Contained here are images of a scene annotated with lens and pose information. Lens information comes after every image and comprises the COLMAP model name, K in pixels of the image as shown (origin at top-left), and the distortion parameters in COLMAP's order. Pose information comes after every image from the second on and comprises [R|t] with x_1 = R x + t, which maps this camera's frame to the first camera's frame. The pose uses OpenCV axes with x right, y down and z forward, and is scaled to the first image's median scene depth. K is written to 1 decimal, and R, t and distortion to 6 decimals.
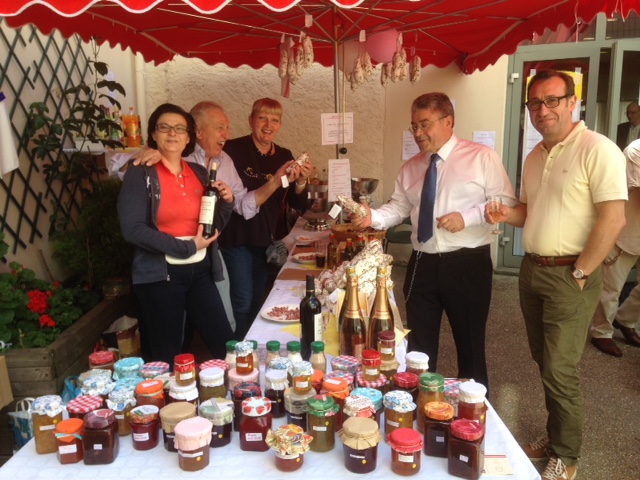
lens RADIAL K [[589.0, 0, 327.4], [0, 589.0, 238.2], [0, 0, 1]] dist [0.176151, -0.266645]
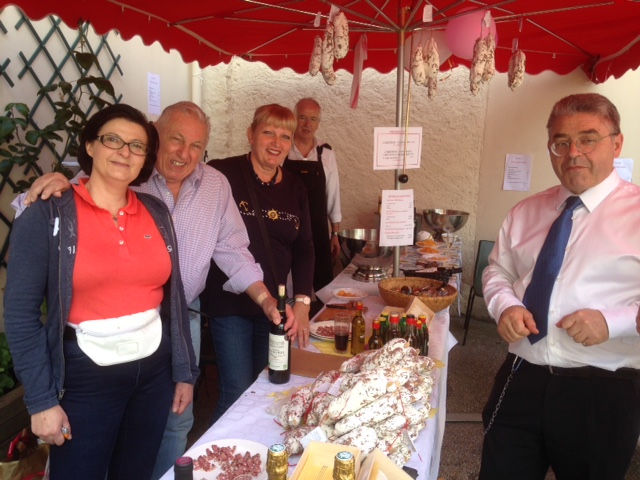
lens RADIAL K [[589.0, 0, 327.4], [0, 589.0, 238.2], [0, 0, 1]] dist [0.176151, -0.266645]
pose [[0.980187, 0.063624, -0.187578, 0.075027], [-0.068970, 0.997374, -0.022102, -0.051237], [0.185679, 0.034601, 0.982001, 0.264028]]
